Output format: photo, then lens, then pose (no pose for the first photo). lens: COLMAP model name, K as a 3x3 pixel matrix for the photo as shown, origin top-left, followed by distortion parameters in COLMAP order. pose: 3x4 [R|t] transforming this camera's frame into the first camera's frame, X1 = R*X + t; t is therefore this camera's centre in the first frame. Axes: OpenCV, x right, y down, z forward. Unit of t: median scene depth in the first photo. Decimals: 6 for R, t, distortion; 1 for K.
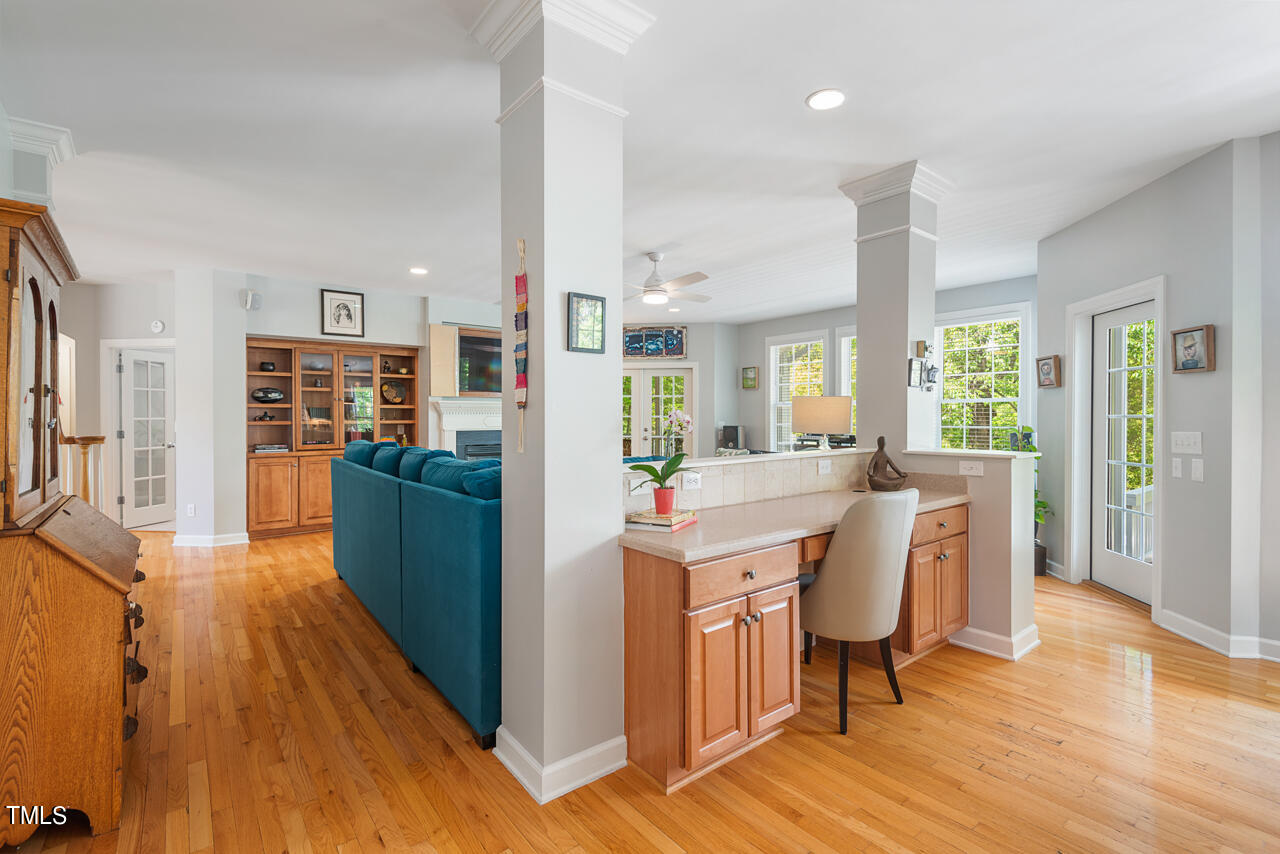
lens RADIAL K [[576.9, 0, 641.8], [0, 576.9, 416.2], [0, 0, 1]] dist [0.038968, -0.024686]
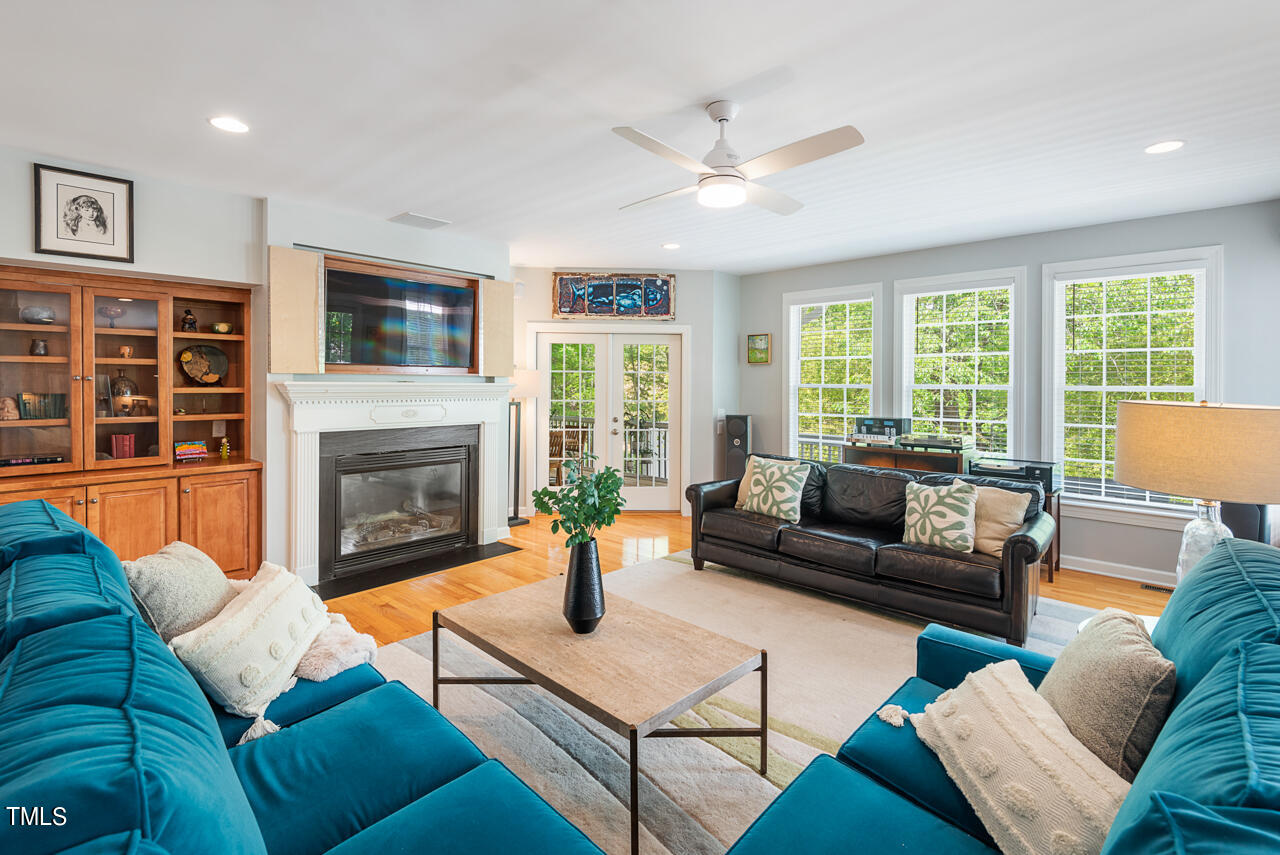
lens RADIAL K [[585.2, 0, 639.5], [0, 585.2, 389.6], [0, 0, 1]] dist [0.029318, -0.026613]
pose [[0.988044, 0.005385, 0.154081, -0.094550], [-0.006891, 0.999934, 0.009241, -0.025746], [-0.154021, -0.010193, 0.988015, 0.366861]]
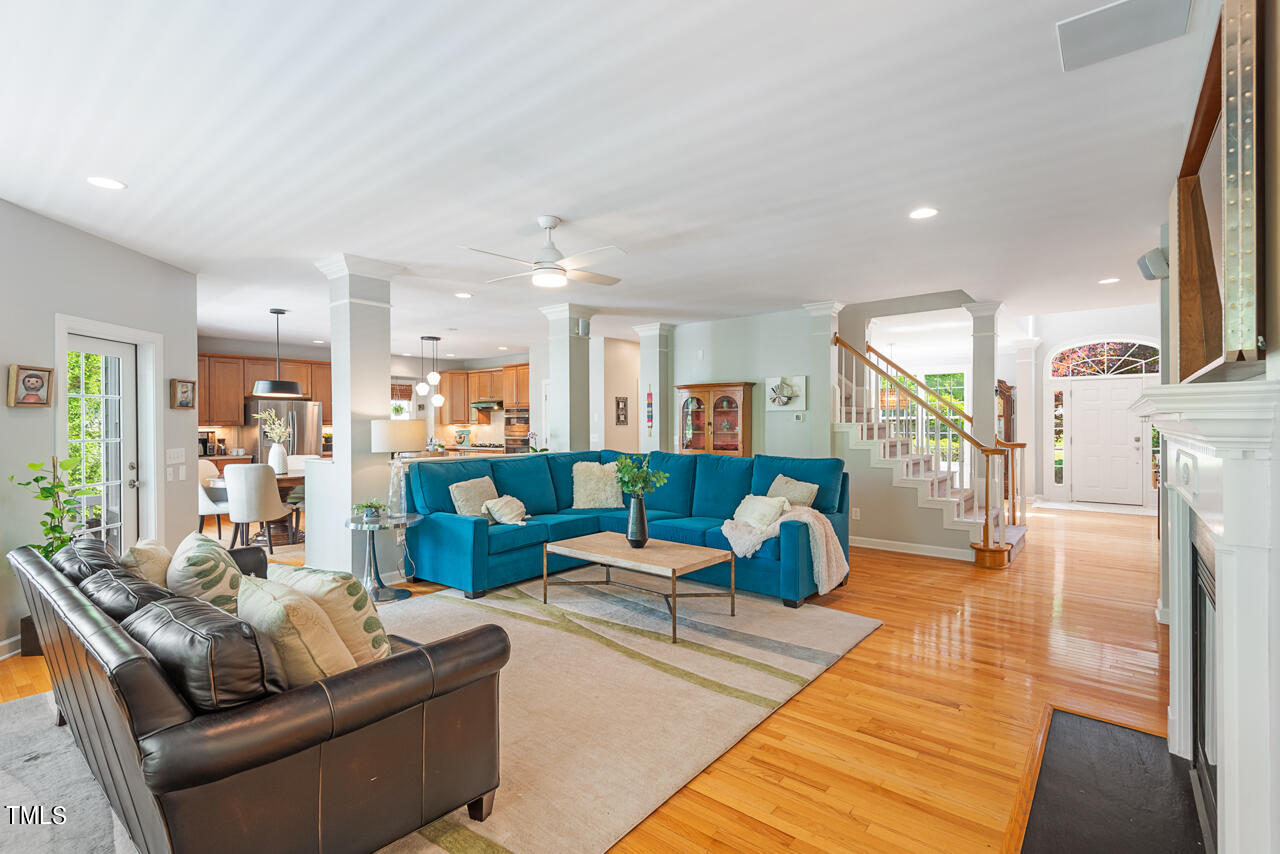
lens RADIAL K [[577.3, 0, 643.5], [0, 577.3, 421.9], [0, 0, 1]] dist [0.040158, -0.025402]
pose [[-0.974814, 0.004649, -0.222971, 0.053091], [0.004885, 0.999988, -0.000508, -0.016160], [0.222966, -0.001584, -0.974825, 1.266008]]
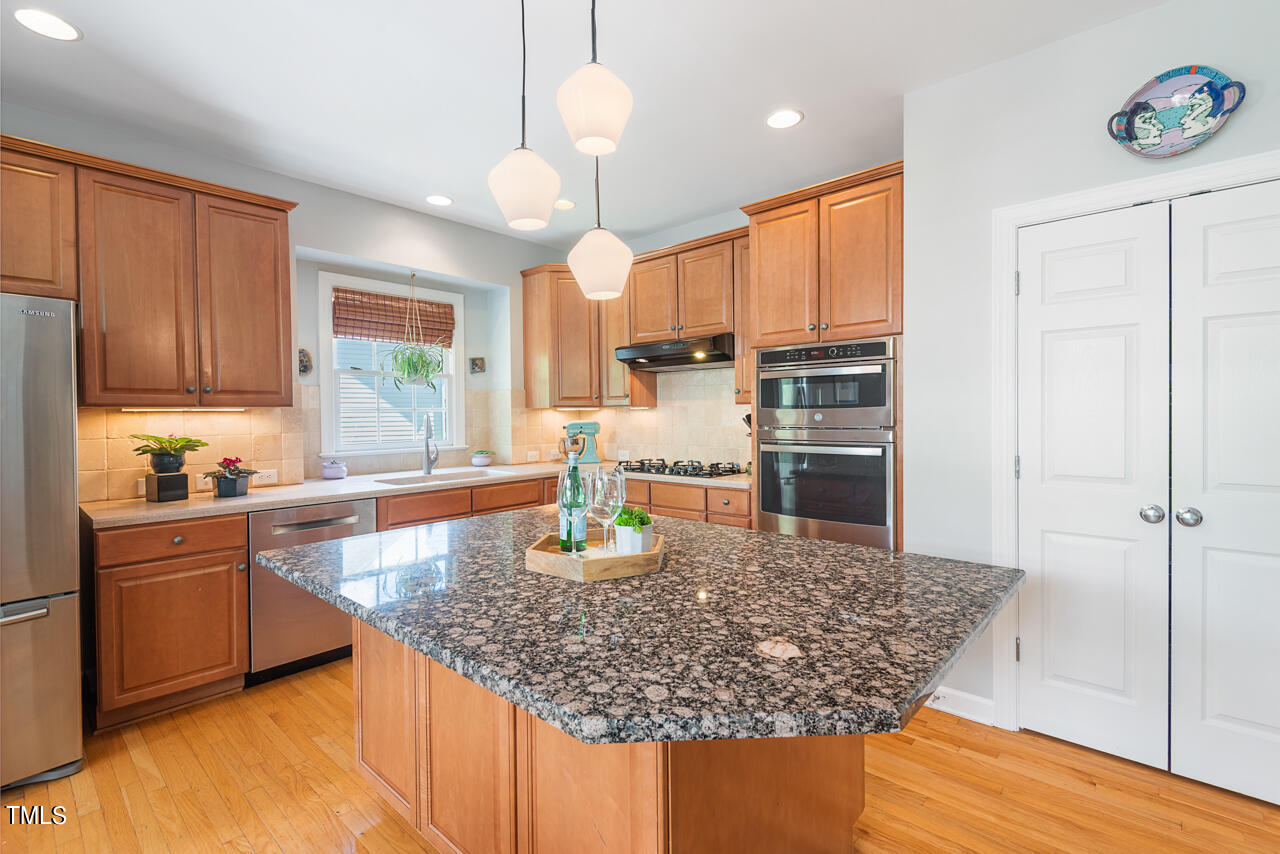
lens RADIAL K [[577.3, 0, 643.5], [0, 577.3, 421.9], [0, 0, 1]] dist [0.040158, -0.025402]
pose [[-0.985671, 0.011223, -0.168305, 0.233542], [0.009015, 0.999863, 0.013877, -0.005263], [0.168438, 0.012161, -0.985637, 0.144792]]
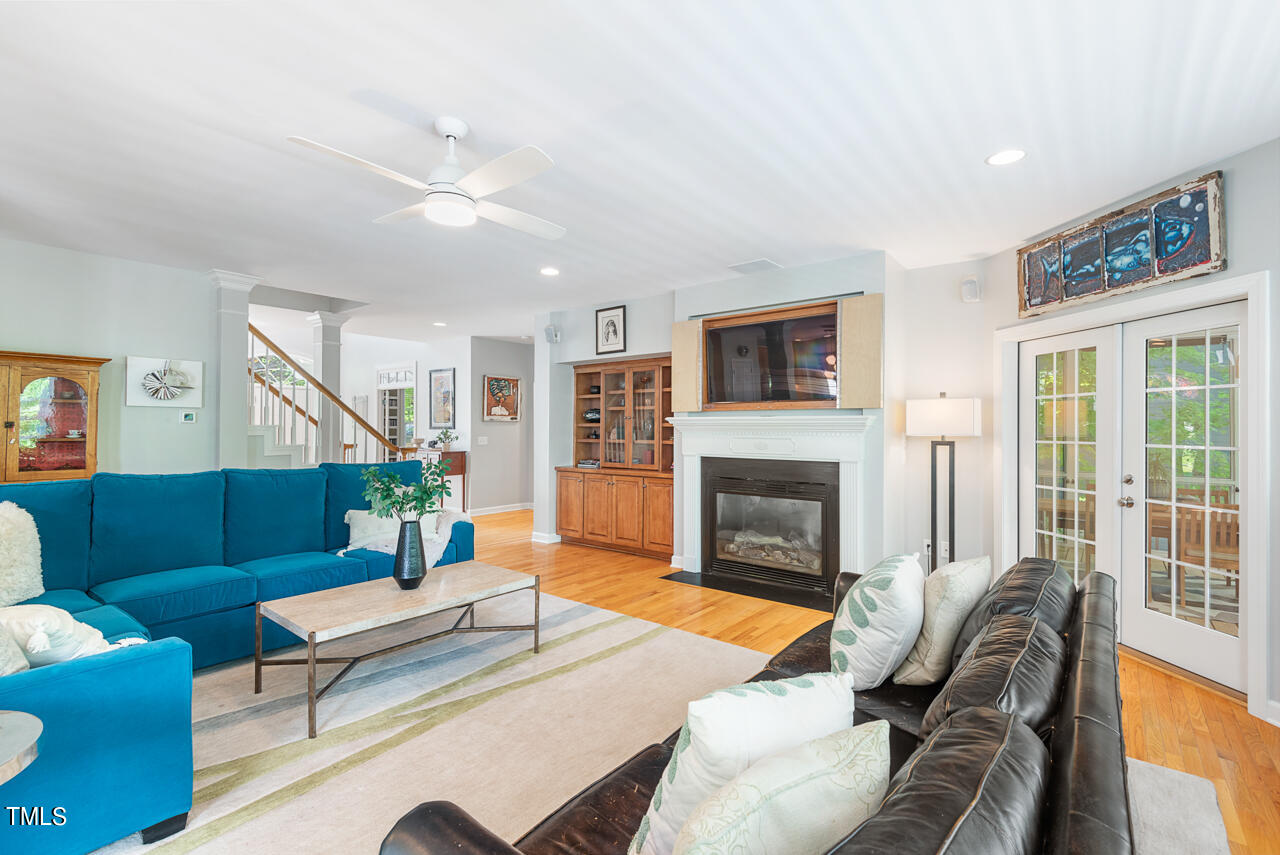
lens RADIAL K [[577.3, 0, 643.5], [0, 577.3, 422.4], [0, 0, 1]] dist [0.040158, -0.025402]
pose [[0.222042, -0.006740, -0.975014, 0.404410], [-0.004419, 0.999959, -0.007919, -0.013067], [0.975027, 0.006067, 0.222003, 0.764669]]
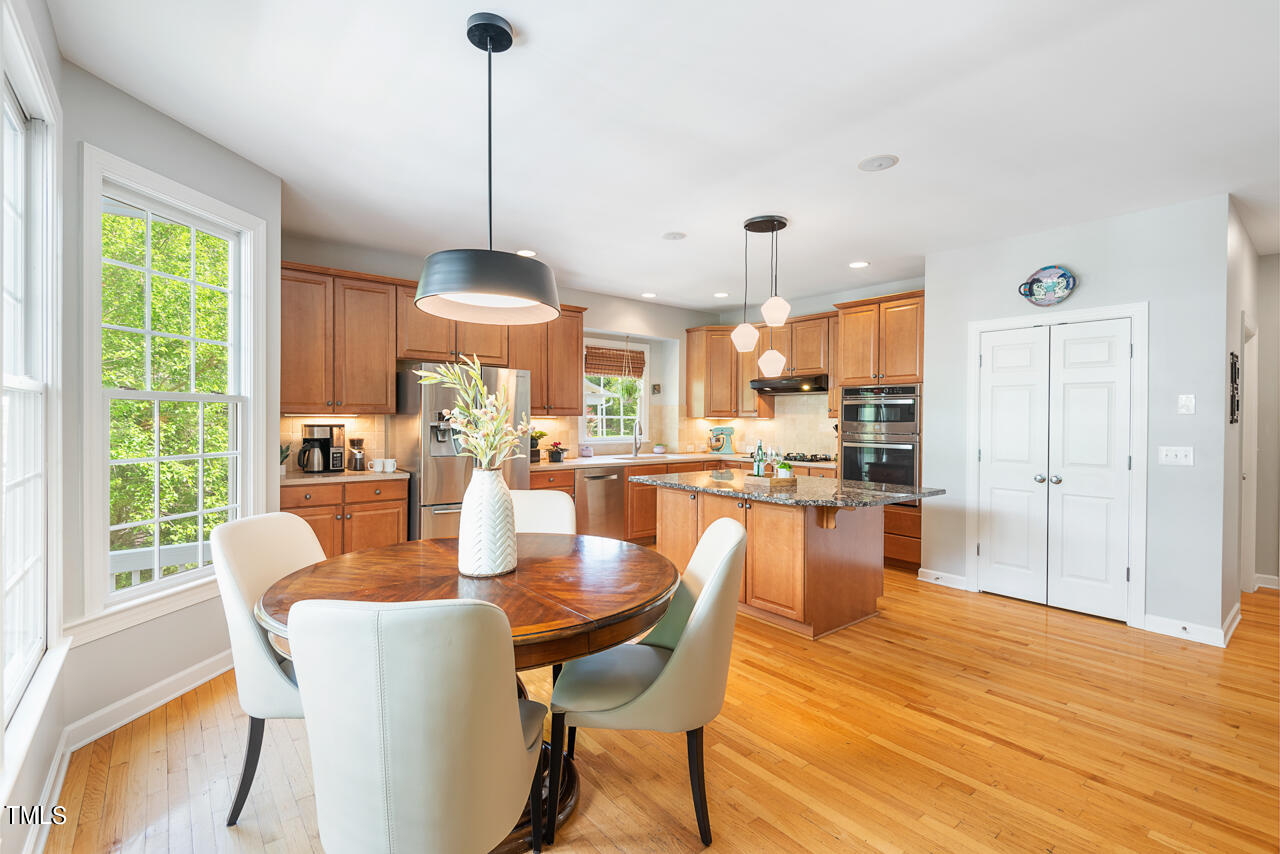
lens RADIAL K [[577.3, 0, 643.5], [0, 577.3, 421.9], [0, 0, 1]] dist [0.040158, -0.025402]
pose [[-0.999758, -0.008594, -0.020234, 0.351767], [-0.008734, 0.999939, 0.006812, -0.010961], [0.020174, 0.006987, -0.999772, 0.488539]]
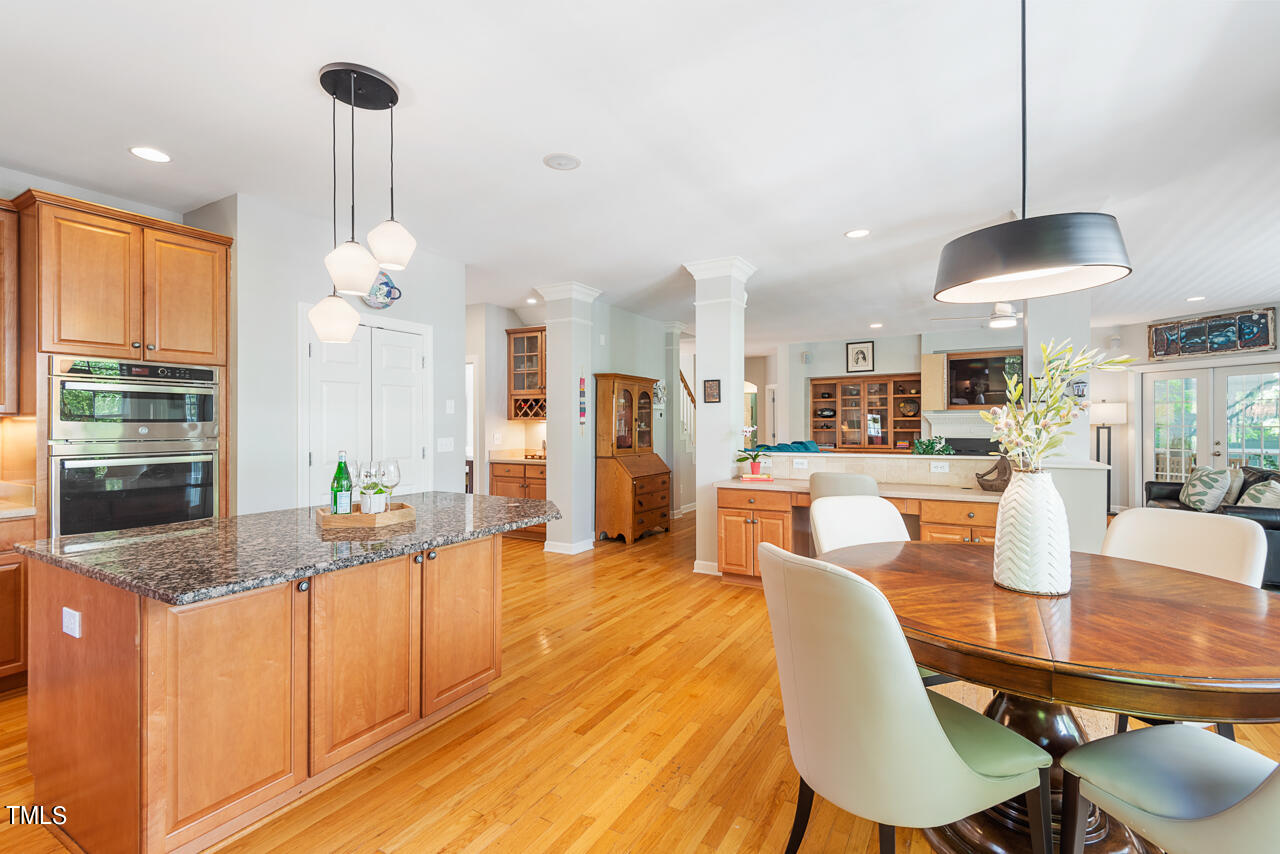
lens RADIAL K [[574.9, 0, 642.5], [0, 574.9, 423.4], [0, 0, 1]] dist [0.023760, -0.014330]
pose [[0.365618, -0.001544, -0.930764, 0.597149], [0.002047, 0.999998, -0.000855, -0.006037], [0.930763, -0.001593, 0.365620, -0.052402]]
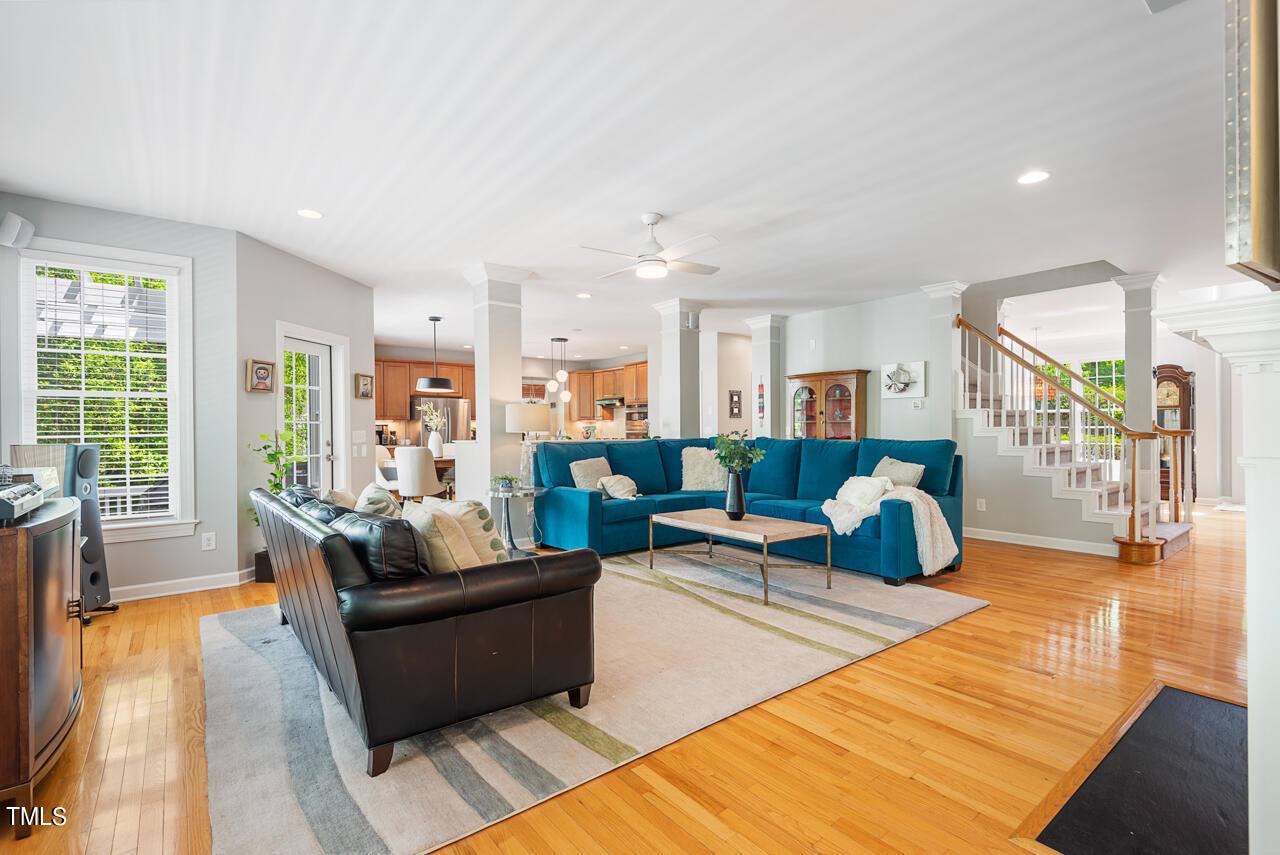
lens RADIAL K [[577.3, 0, 643.5], [0, 577.3, 422.4], [0, 0, 1]] dist [0.040158, -0.025402]
pose [[-0.999960, 0.006214, -0.006487, 0.031026], [0.006273, 0.999939, -0.009072, 0.011378], [0.006430, -0.009112, -0.999938, 1.314563]]
